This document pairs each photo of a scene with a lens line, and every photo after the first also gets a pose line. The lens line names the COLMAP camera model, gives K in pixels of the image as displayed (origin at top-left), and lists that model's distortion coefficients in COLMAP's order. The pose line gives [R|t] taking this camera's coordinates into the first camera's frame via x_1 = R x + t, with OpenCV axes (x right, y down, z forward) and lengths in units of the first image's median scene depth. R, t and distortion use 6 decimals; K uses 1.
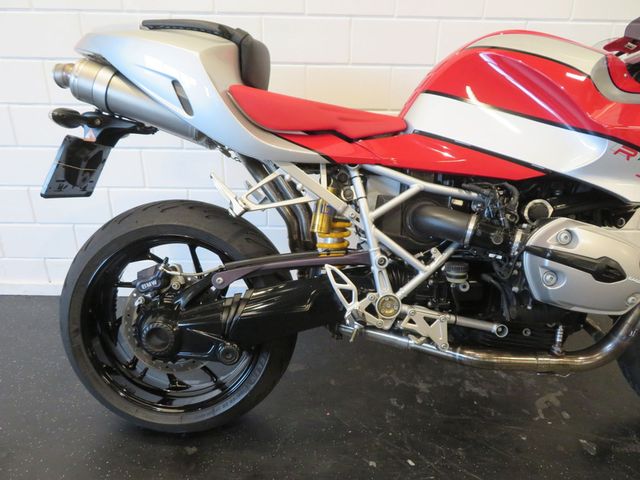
lens RADIAL K [[457.1, 0, 320.0], [0, 457.1, 240.0], [0, 0, 1]] dist [-0.010682, 0.005047]
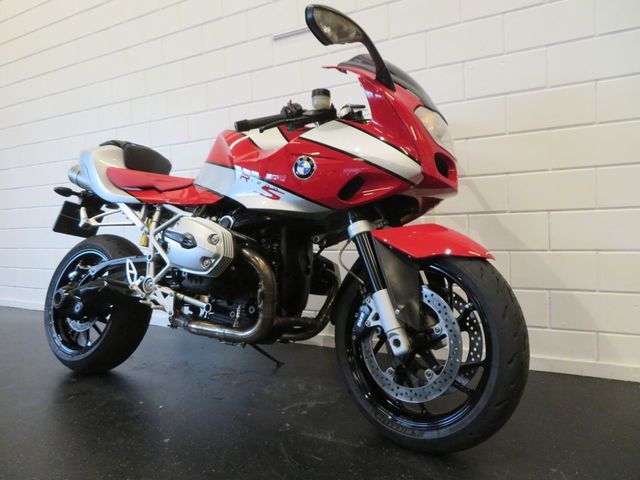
lens RADIAL K [[457.1, 0, 320.0], [0, 457.1, 240.0], [0, 0, 1]] dist [-0.010682, 0.005047]
pose [[0.863890, -0.025549, -0.503033, 1.451430], [-0.129673, 0.953766, -0.271138, 0.344952], [0.486703, 0.299463, 0.820635, -0.065987]]
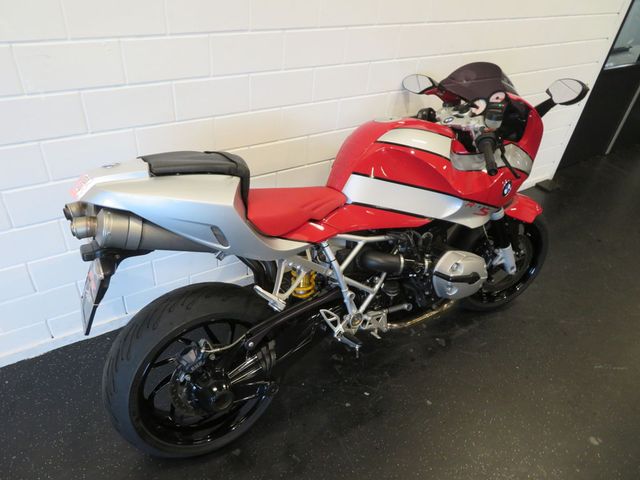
lens RADIAL K [[457.1, 0, 320.0], [0, 457.1, 240.0], [0, 0, 1]] dist [-0.010682, 0.005047]
pose [[0.846426, -0.266322, 0.461125, -0.593522], [0.133523, 0.944432, 0.300365, -0.588048], [-0.515495, -0.192666, 0.834952, -0.182896]]
